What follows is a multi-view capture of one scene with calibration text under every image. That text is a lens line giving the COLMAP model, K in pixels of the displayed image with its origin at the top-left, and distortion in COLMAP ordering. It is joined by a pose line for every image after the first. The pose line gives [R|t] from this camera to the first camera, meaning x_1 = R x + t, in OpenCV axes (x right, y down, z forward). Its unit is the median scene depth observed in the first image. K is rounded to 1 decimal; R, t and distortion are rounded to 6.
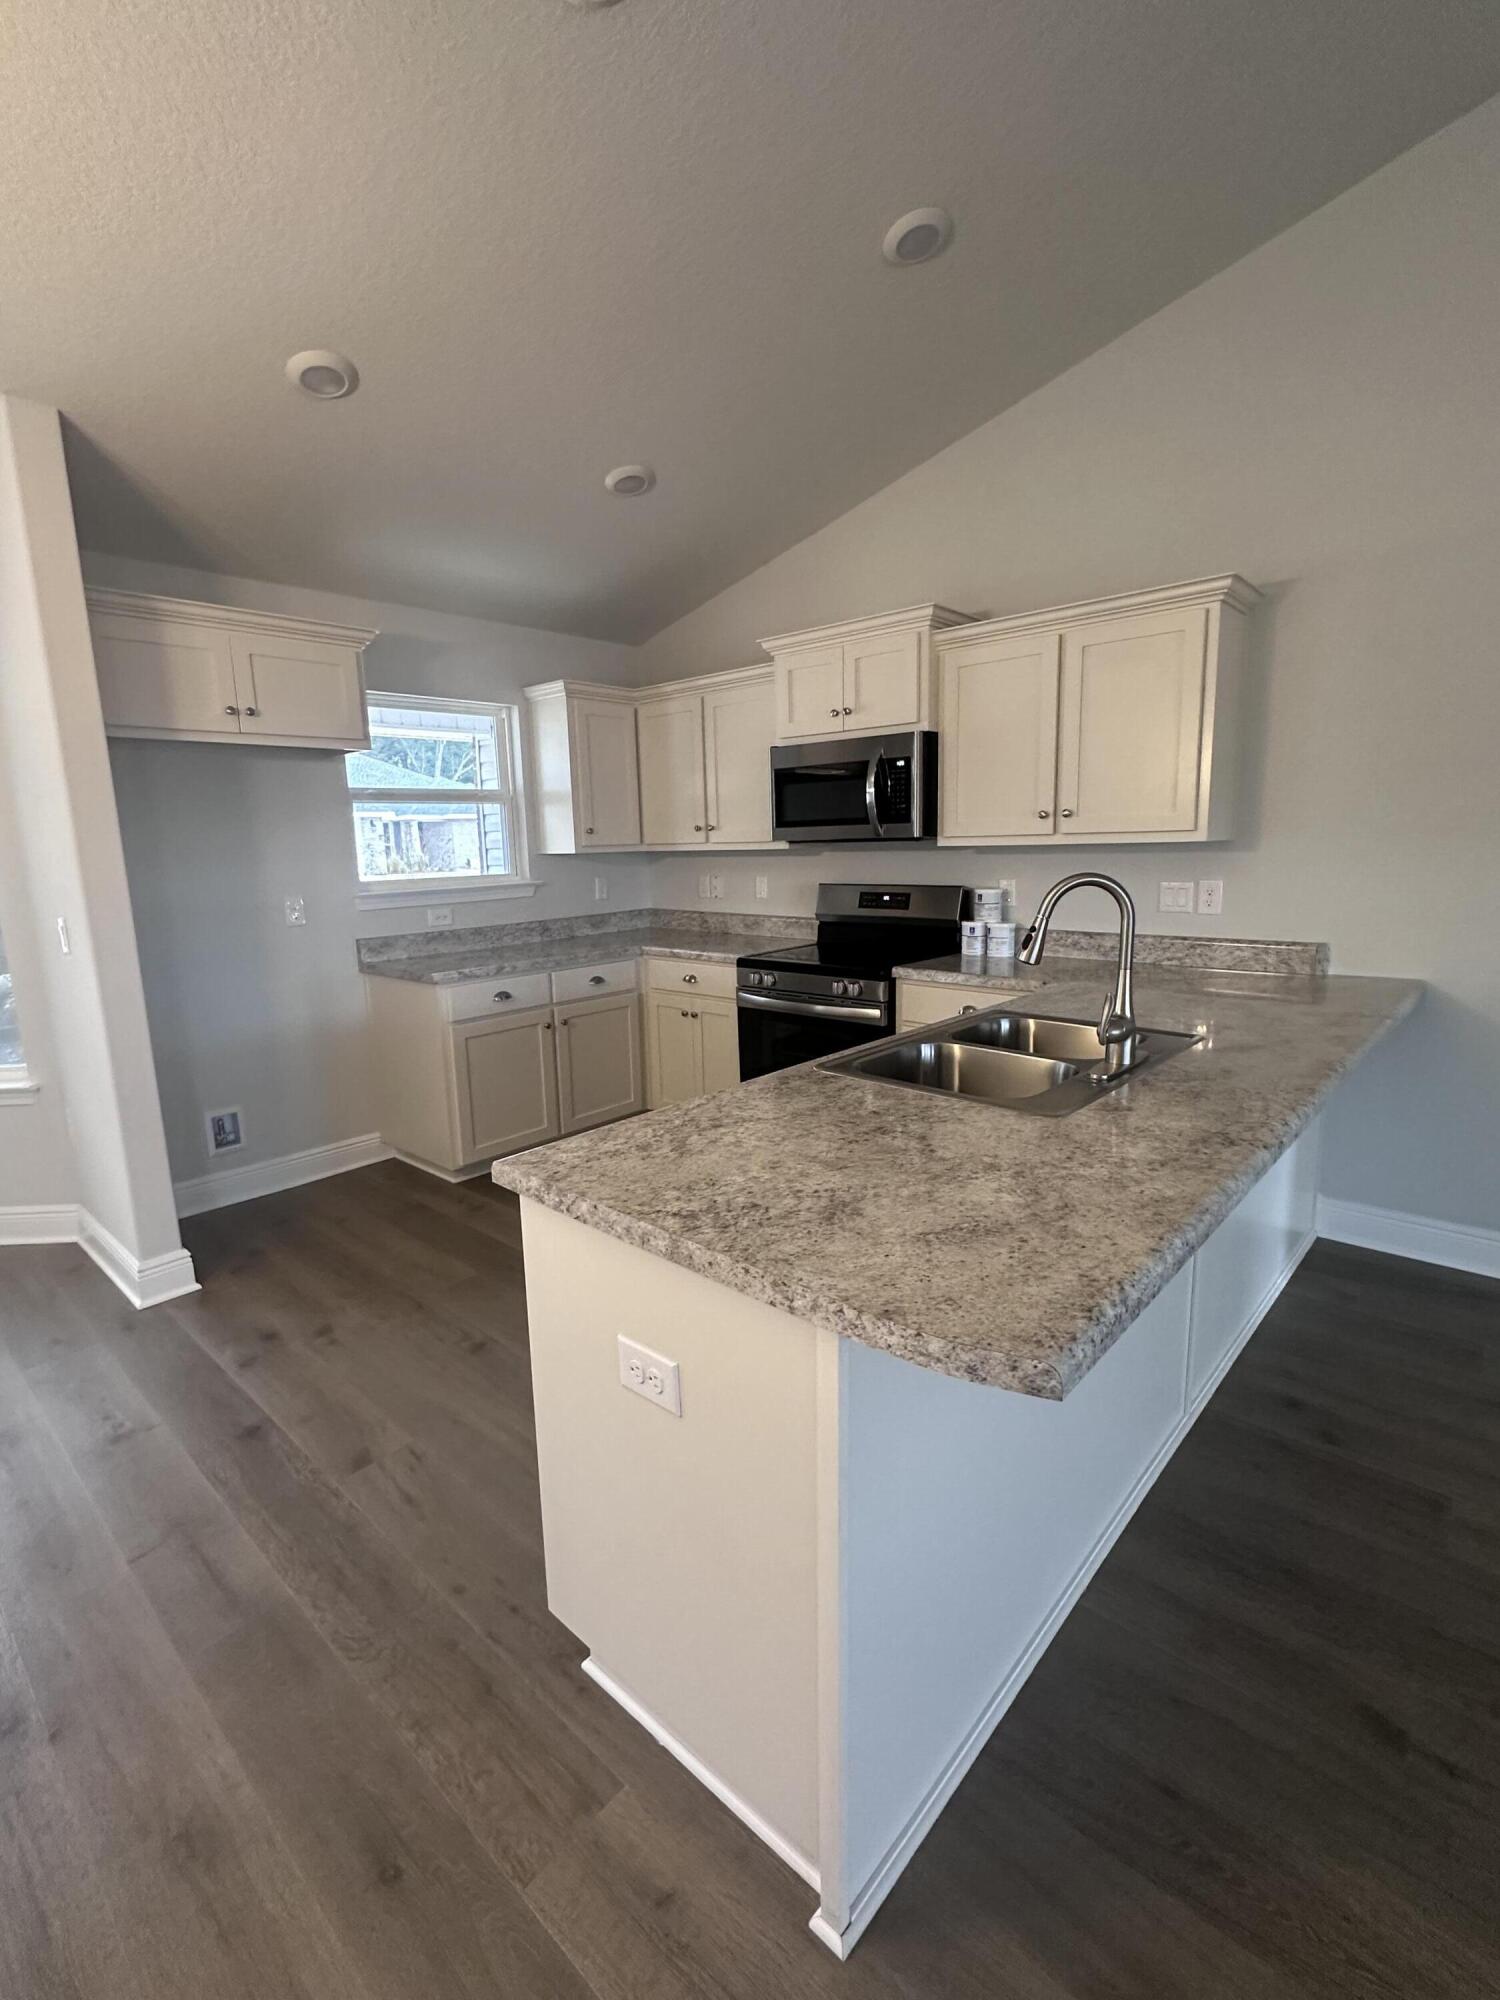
lens RADIAL K [[904.0, 0, 750.0], [0, 904.0, 1000.0], [0, 0, 1]] dist [-0.000951, 0.000681]
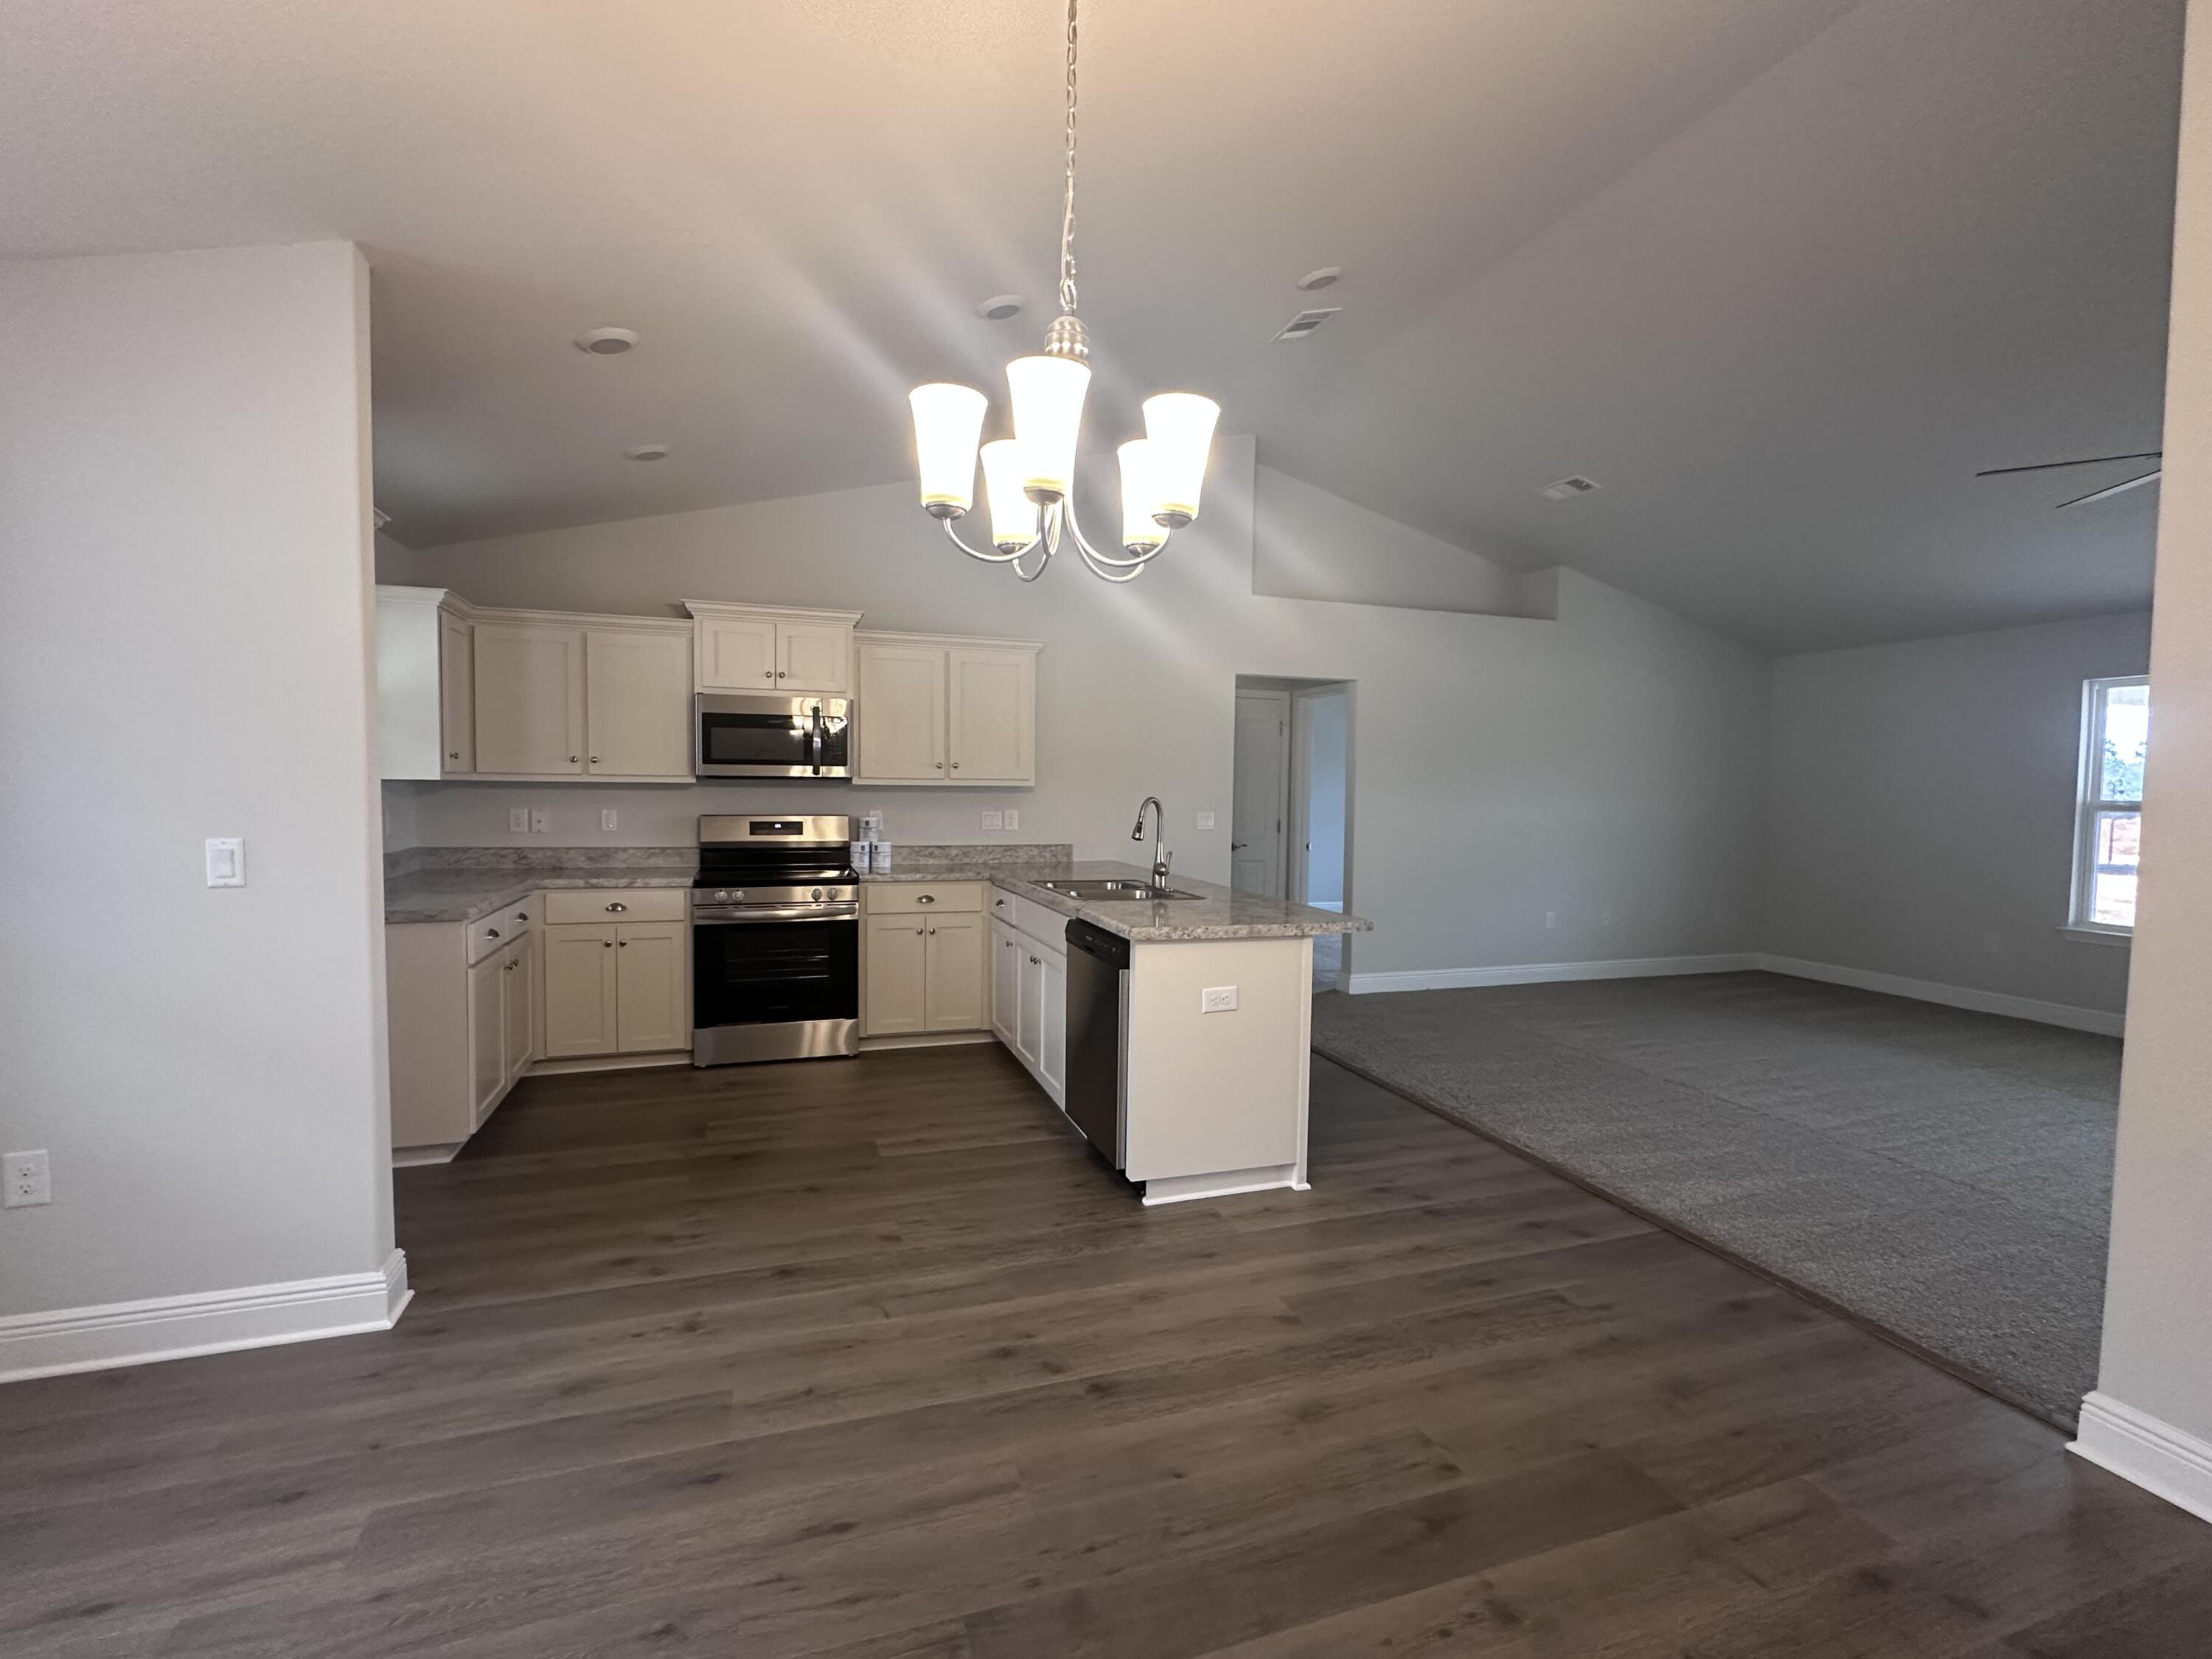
lens RADIAL K [[999.8, 0, 1106.0], [0, 999.8, 829.5], [0, 0, 1]] dist [-0.000951, 0.000681]
pose [[0.486783, -0.006594, 0.873498, -0.877686], [0.129257, 0.989507, -0.064563, 0.037558], [-0.863907, 0.144333, 0.482528, -0.019278]]
